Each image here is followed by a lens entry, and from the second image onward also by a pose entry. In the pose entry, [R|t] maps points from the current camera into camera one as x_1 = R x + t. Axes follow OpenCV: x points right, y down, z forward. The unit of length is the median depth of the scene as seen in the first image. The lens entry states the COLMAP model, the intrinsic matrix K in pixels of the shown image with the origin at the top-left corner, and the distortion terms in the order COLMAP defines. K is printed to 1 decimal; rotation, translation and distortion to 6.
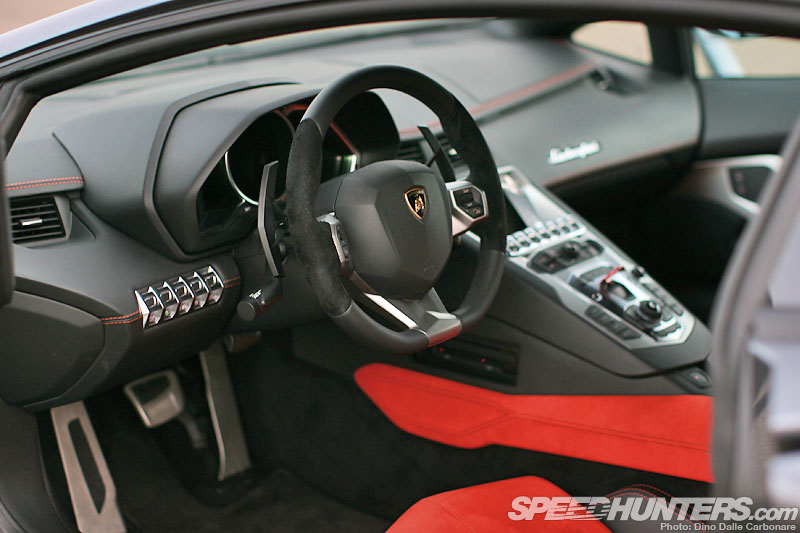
lens RADIAL K [[1455.6, 0, 400.9], [0, 1455.6, 267.4], [0, 0, 1]] dist [-0.177006, 0.000000]
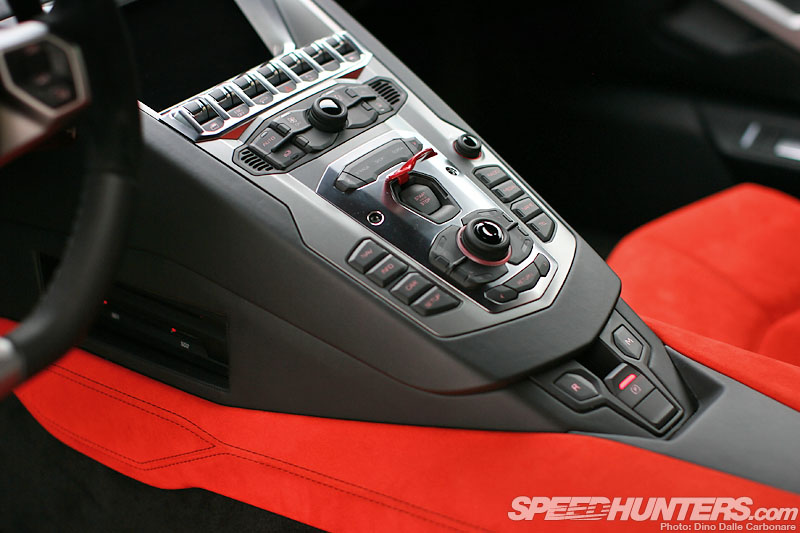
lens RADIAL K [[1455.6, 0, 399.1], [0, 1455.6, 264.6], [0, 0, 1]] dist [-0.177006, 0.000000]
pose [[0.998855, -0.042811, 0.021365, 0.131064], [0.036948, 0.973872, 0.224072, -0.074975], [-0.030400, -0.223026, 0.974338, 0.509876]]
